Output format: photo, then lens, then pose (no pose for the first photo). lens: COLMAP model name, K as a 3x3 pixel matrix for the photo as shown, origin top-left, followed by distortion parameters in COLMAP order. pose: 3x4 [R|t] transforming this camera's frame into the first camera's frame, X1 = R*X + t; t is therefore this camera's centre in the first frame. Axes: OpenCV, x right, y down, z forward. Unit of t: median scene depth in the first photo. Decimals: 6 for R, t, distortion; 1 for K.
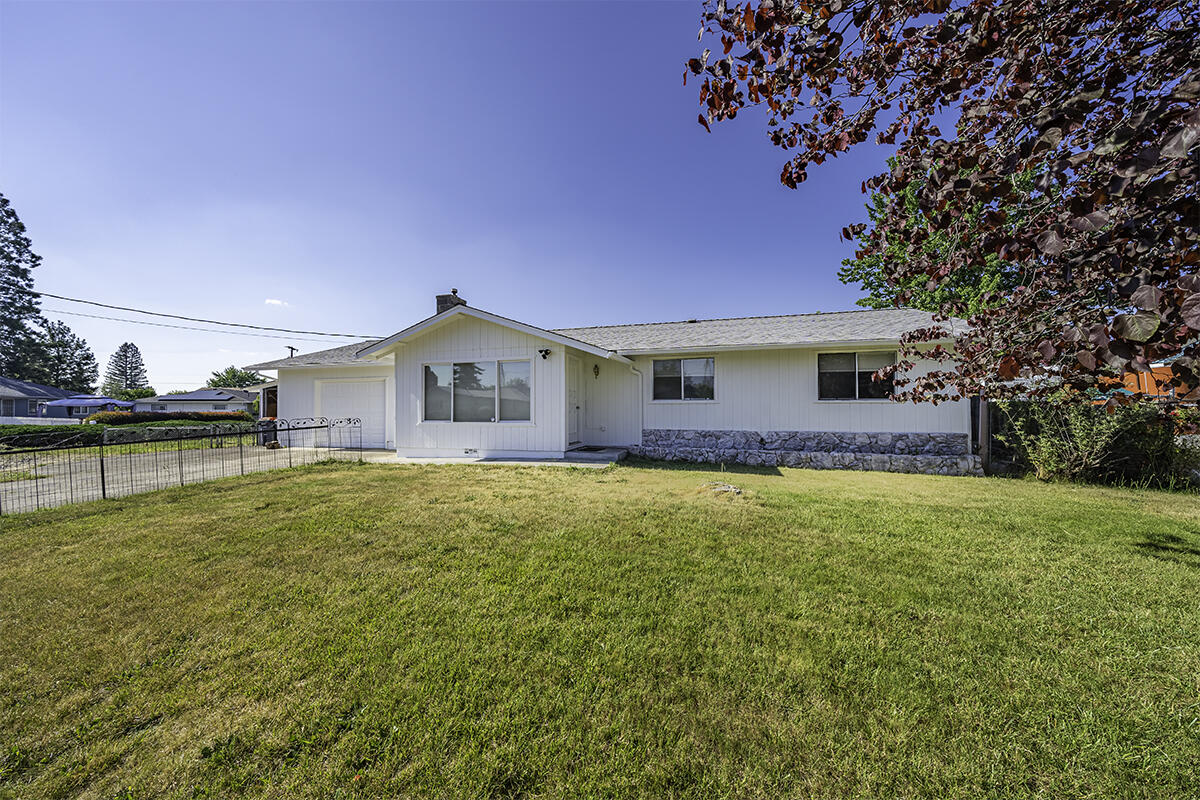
lens RADIAL K [[413.4, 0, 595.8], [0, 413.4, 400.0], [0, 0, 1]] dist [-0.000583, -0.000094]
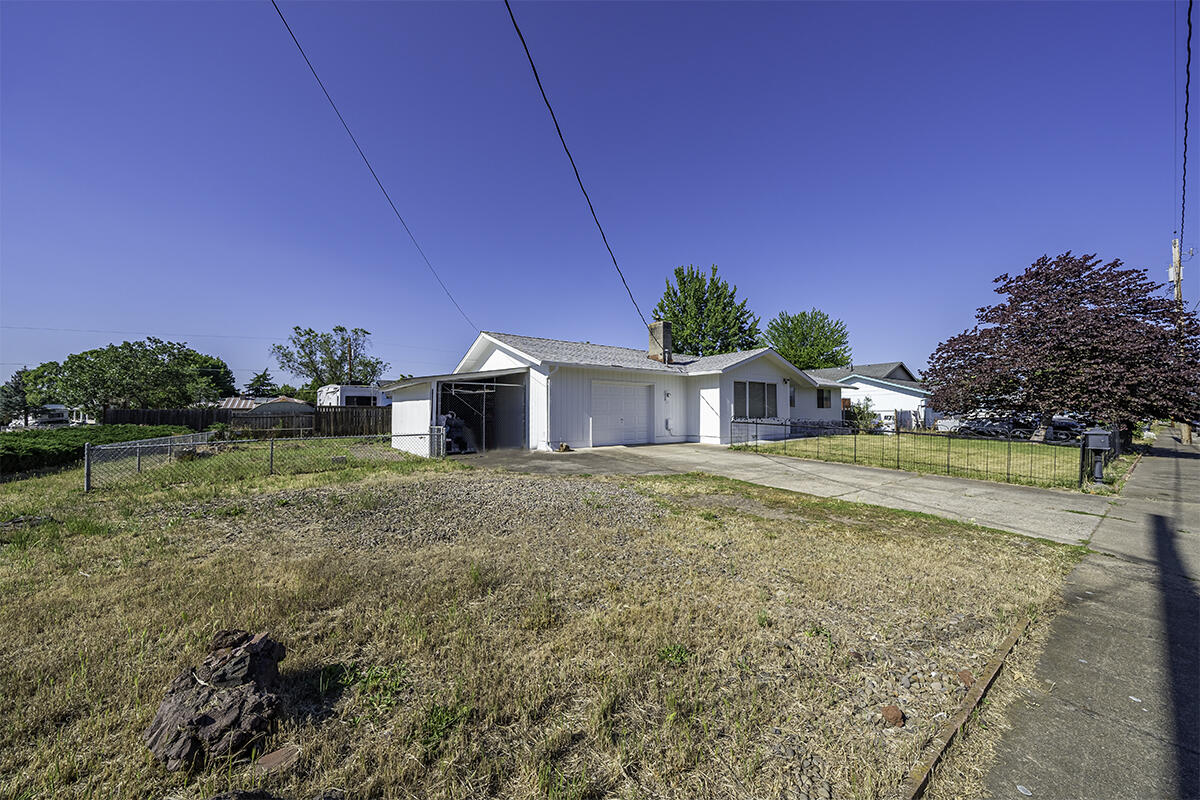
lens RADIAL K [[411.3, 0, 600.0], [0, 411.3, 400.0], [0, 0, 1]] dist [-0.003406, -0.000146]
pose [[0.612344, 0.028343, 0.790083, -2.081959], [-0.019773, 0.999594, -0.020534, 0.027084], [-0.790344, -0.003049, 0.612656, 0.518366]]
